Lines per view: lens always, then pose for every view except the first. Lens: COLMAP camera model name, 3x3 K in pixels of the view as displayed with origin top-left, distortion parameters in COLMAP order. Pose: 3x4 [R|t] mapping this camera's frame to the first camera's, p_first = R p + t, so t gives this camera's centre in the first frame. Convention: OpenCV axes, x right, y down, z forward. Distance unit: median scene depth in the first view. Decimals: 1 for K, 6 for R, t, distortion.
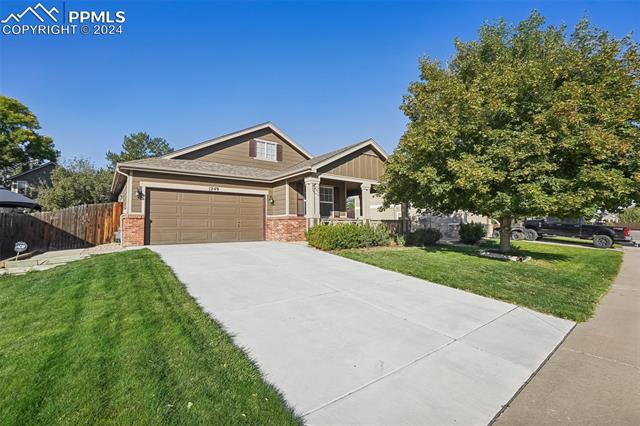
lens RADIAL K [[289.3, 0, 314.7], [0, 289.3, 210.9], [0, 0, 1]] dist [-0.025299, -0.000267]
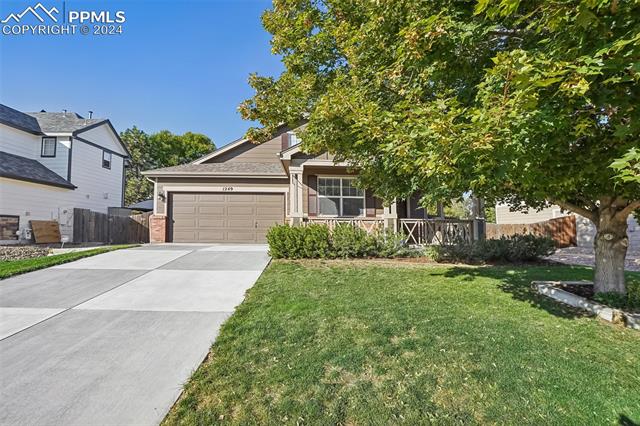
lens RADIAL K [[289.3, 0, 317.8], [0, 289.3, 218.0], [0, 0, 1]] dist [-0.025299, -0.000267]
pose [[0.818274, -0.007077, -0.574785, 0.434286], [0.016310, 0.999807, 0.010909, 0.016150], [0.574597, -0.018302, 0.818232, 0.329136]]
